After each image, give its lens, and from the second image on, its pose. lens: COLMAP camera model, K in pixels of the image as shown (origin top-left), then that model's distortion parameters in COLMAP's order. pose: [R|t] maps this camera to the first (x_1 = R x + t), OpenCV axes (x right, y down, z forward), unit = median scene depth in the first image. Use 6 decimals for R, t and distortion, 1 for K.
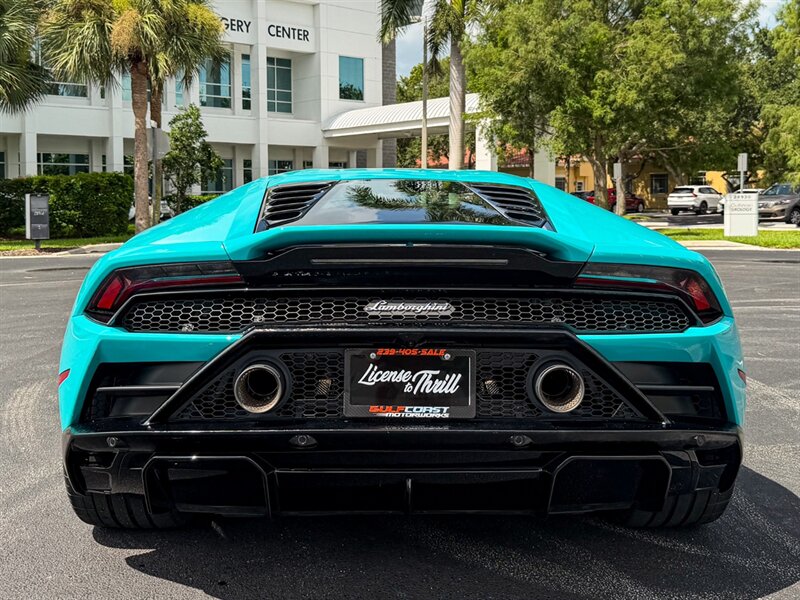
lens RADIAL K [[870.9, 0, 402.0], [0, 870.9, 228.1], [0, 0, 1]] dist [0.197998, -0.430449]
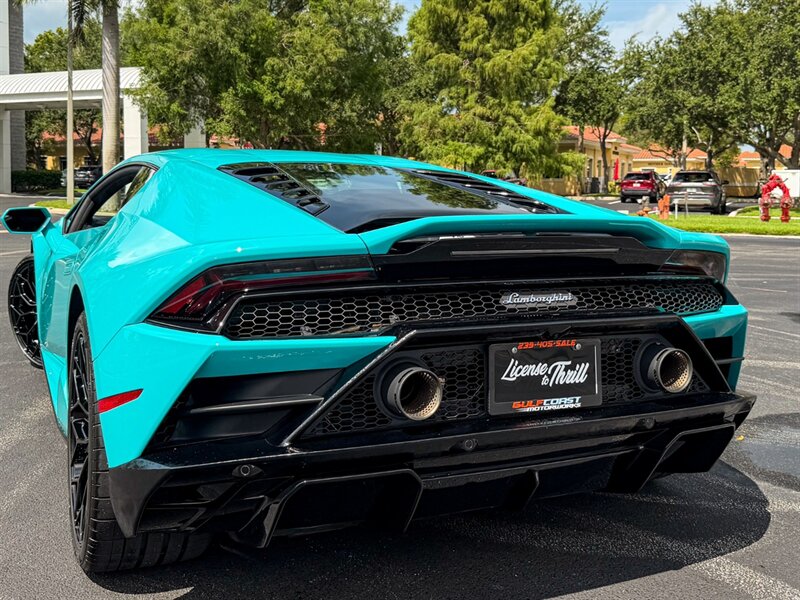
lens RADIAL K [[835.7, 0, 399.5], [0, 835.7, 236.2], [0, 0, 1]] dist [0.178173, -0.398994]
pose [[0.911641, -0.011517, 0.410826, -0.050135], [-0.002517, 0.999432, 0.033603, -0.001034], [-0.410980, -0.031668, 0.911094, 0.019961]]
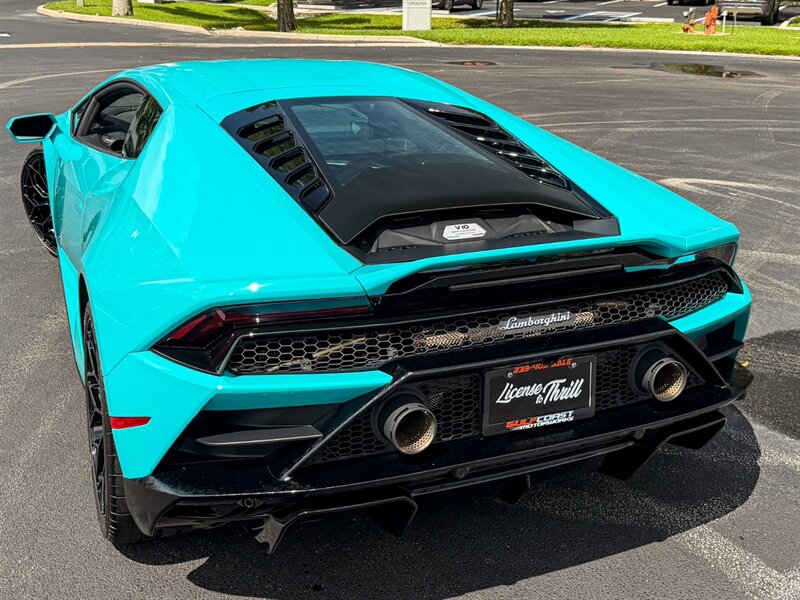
lens RADIAL K [[864.7, 0, 408.4], [0, 864.7, 216.1], [0, 0, 1]] dist [0.201531, -0.509771]
pose [[0.920924, -0.082157, 0.380983, -0.047439], [-0.012420, 0.970847, 0.239379, -0.024988], [-0.389543, -0.225182, 0.893056, 0.019333]]
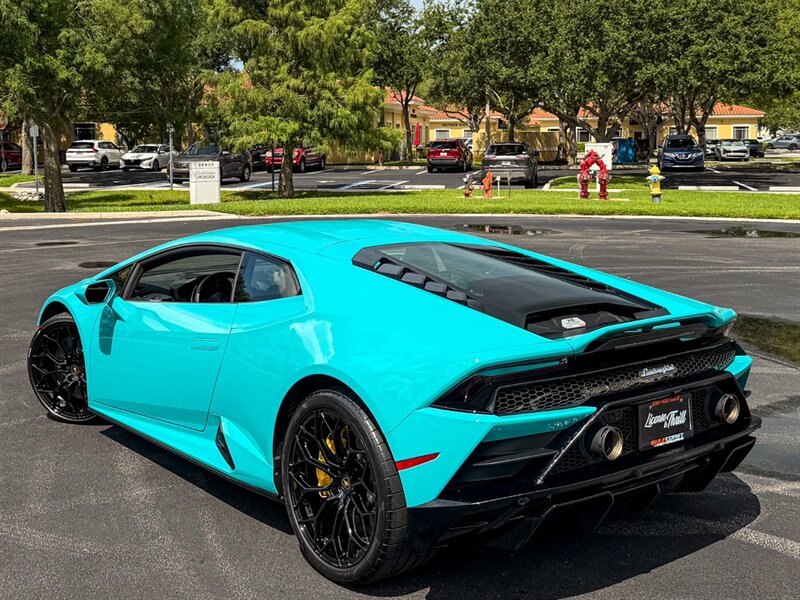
lens RADIAL K [[949.5, 0, 383.4], [0, 949.5, 201.3], [0, 0, 1]] dist [0.204106, -0.484953]
pose [[0.795162, -0.035724, 0.605344, -0.130199], [0.020651, 0.999279, 0.031845, -0.025102], [-0.606046, -0.012821, 0.795326, -0.002313]]
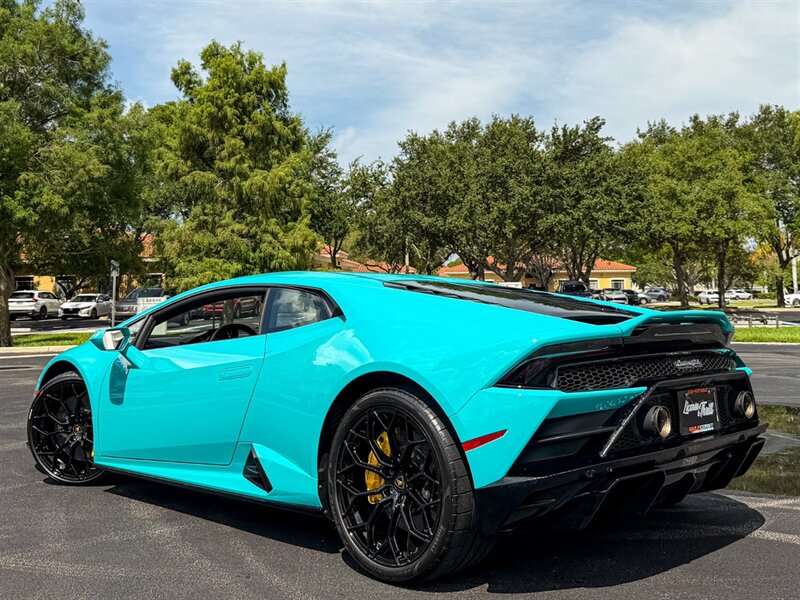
lens RADIAL K [[852.2, 0, 417.8], [0, 852.2, 210.0], [0, 0, 1]] dist [0.195350, -0.438792]
pose [[0.710951, 0.067276, 0.700016, -0.142151], [0.031313, 0.991398, -0.127081, -0.000126], [-0.702544, 0.112268, 0.702729, 0.019046]]
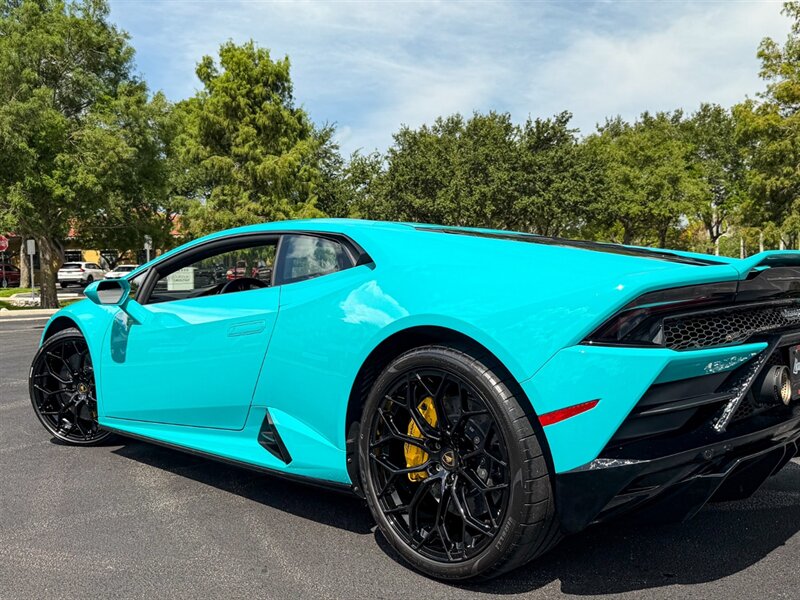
lens RADIAL K [[709.1, 0, 425.7], [0, 709.1, 279.2], [0, 0, 1]] dist [0.167012, -0.369110]
pose [[0.691889, -0.015109, 0.721845, -0.112326], [0.034014, 0.999353, -0.011684, 0.003110], [-0.721202, 0.032637, 0.691956, 0.061753]]
